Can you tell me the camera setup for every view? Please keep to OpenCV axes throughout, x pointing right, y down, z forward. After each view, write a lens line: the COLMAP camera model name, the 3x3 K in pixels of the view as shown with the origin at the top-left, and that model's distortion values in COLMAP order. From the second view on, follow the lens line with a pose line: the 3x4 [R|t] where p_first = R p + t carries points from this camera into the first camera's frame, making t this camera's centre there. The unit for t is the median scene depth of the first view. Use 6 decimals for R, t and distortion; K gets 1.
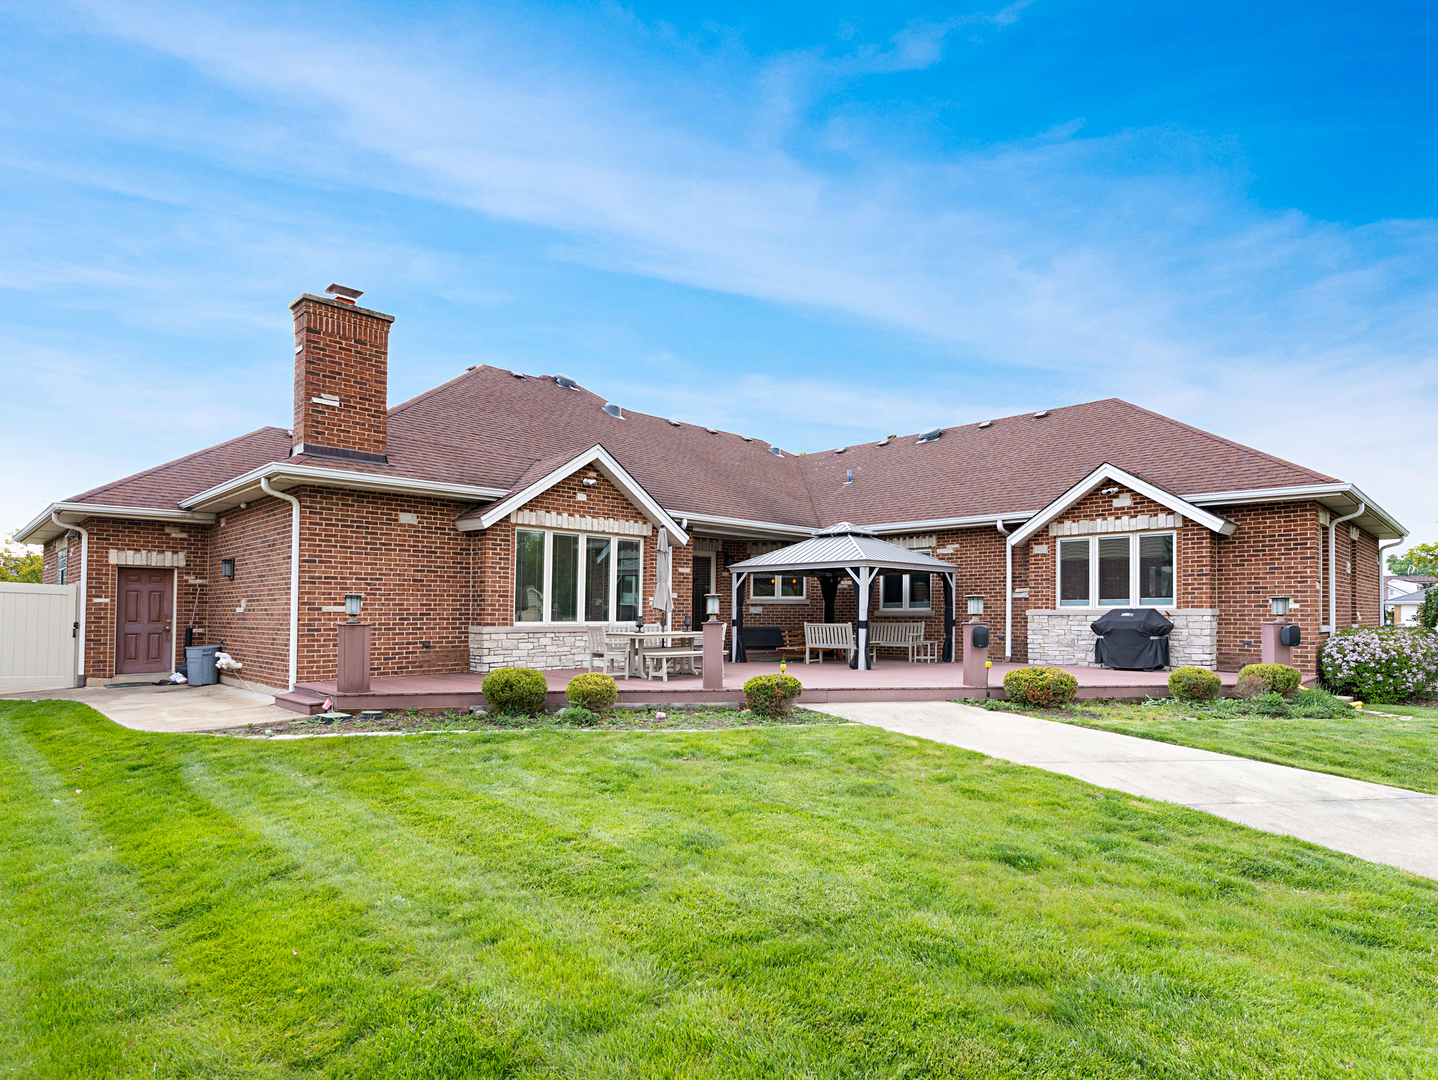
lens RADIAL K [[784.3, 0, 722.9], [0, 784.3, 549.6], [0, 0, 1]] dist [0.001166, 0.000392]
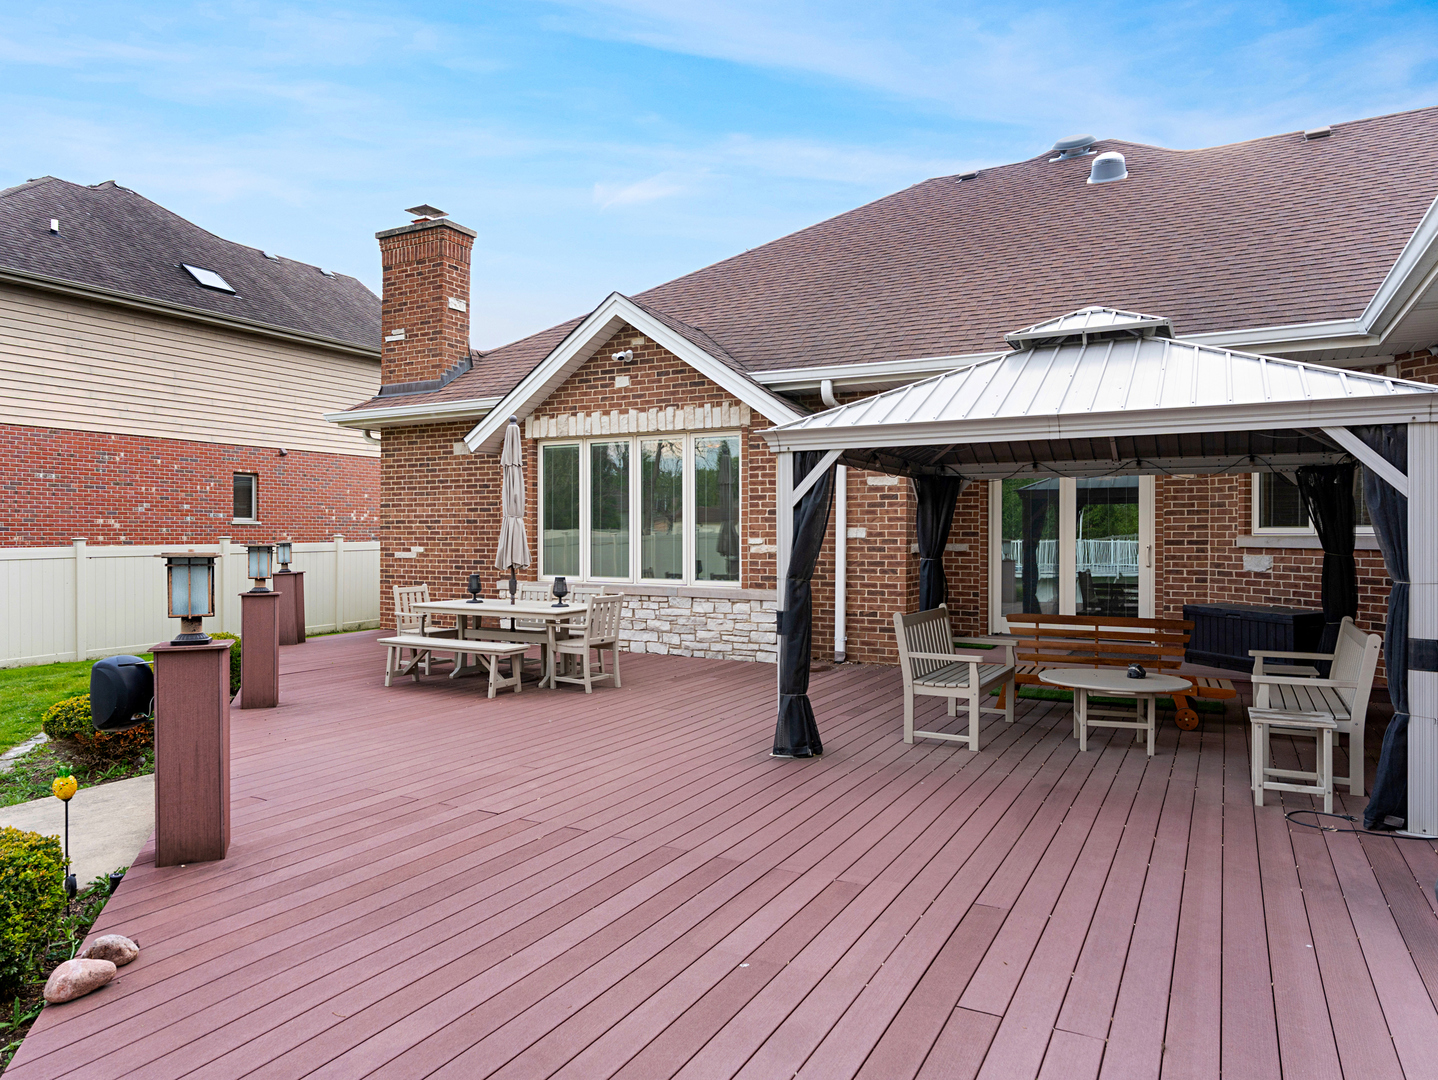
lens RADIAL K [[911.9, 0, 719.3], [0, 911.9, 525.9], [0, 0, 1]] dist [-0.005067, -0.000242]
pose [[0.274718, -0.004872, -0.961512, 0.559848], [0.078123, 0.996794, 0.017270, 0.043159], [0.958346, -0.079861, 0.274218, 0.890177]]
